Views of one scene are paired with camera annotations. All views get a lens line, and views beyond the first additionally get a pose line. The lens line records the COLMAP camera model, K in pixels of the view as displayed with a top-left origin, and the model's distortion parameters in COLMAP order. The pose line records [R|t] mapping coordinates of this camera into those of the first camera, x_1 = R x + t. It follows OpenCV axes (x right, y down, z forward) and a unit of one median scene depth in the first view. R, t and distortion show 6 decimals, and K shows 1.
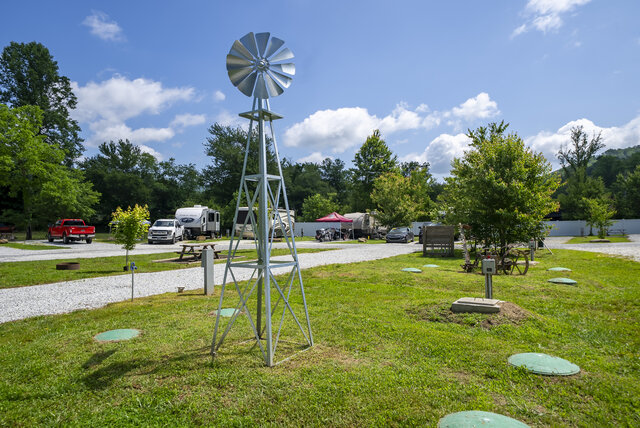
lens RADIAL K [[423.3, 0, 320.0], [0, 423.3, 214.0], [0, 0, 1]] dist [0.027484, 0.000239]
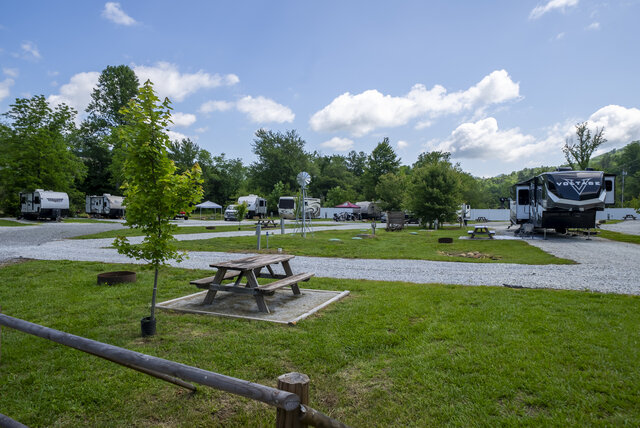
lens RADIAL K [[423.3, 0, 320.0], [0, 423.3, 214.0], [0, 0, 1]] dist [0.027484, 0.000239]
pose [[0.997243, 0.014882, -0.072694, 0.027075], [-0.012110, 0.999188, 0.038426, -0.008931], [0.073207, -0.037439, 0.996614, -0.258519]]
